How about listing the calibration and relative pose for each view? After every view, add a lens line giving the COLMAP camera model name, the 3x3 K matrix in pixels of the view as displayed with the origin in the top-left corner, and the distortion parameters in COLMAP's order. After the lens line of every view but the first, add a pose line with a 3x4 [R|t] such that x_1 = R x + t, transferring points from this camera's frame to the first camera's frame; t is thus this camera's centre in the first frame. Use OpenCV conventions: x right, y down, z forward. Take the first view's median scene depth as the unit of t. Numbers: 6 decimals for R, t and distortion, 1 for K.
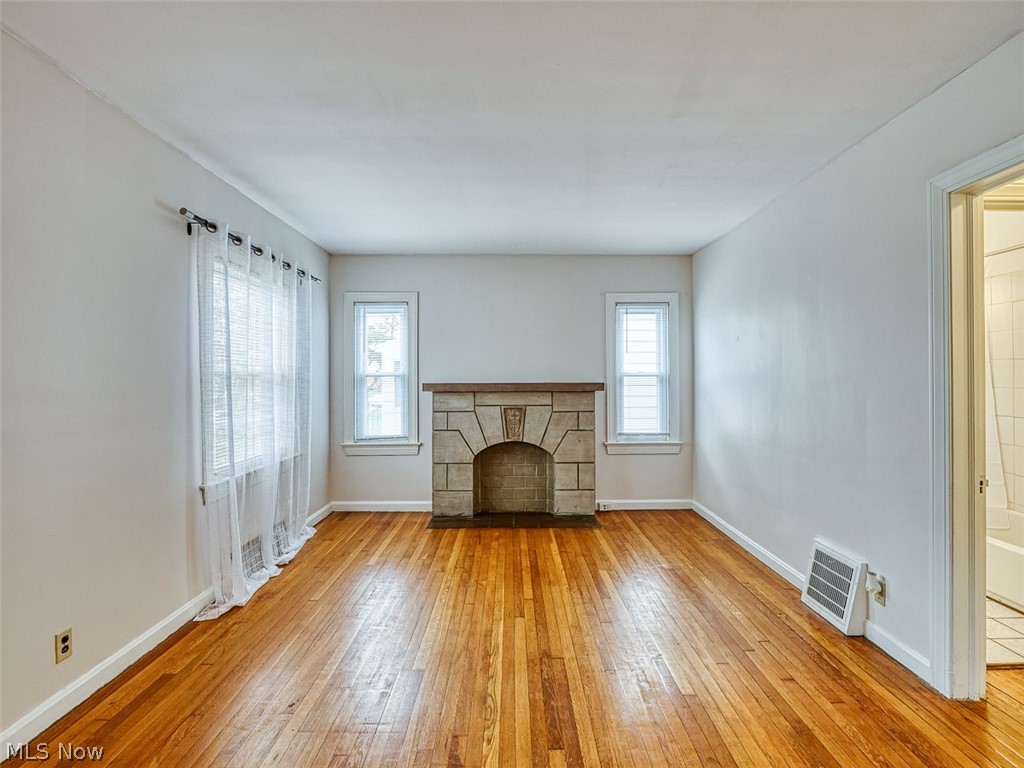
lens RADIAL K [[502.7, 0, 514.6], [0, 502.7, 371.4], [0, 0, 1]] dist [-0.001557, -0.000377]
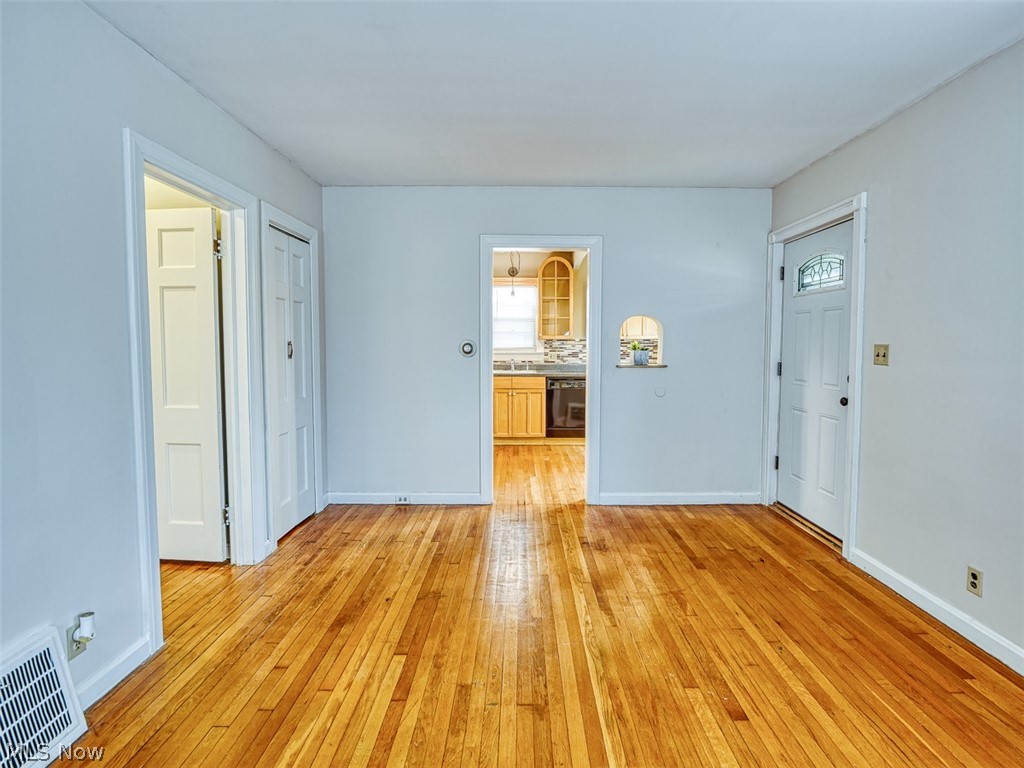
lens RADIAL K [[502.7, 0, 514.6], [0, 502.7, 371.4], [0, 0, 1]] dist [-0.001557, -0.000377]
pose [[-0.999866, 0.001356, 0.016321, 0.098025], [0.002085, 0.998995, 0.044778, 0.025859], [-0.016244, 0.044806, -0.998864, 1.951709]]
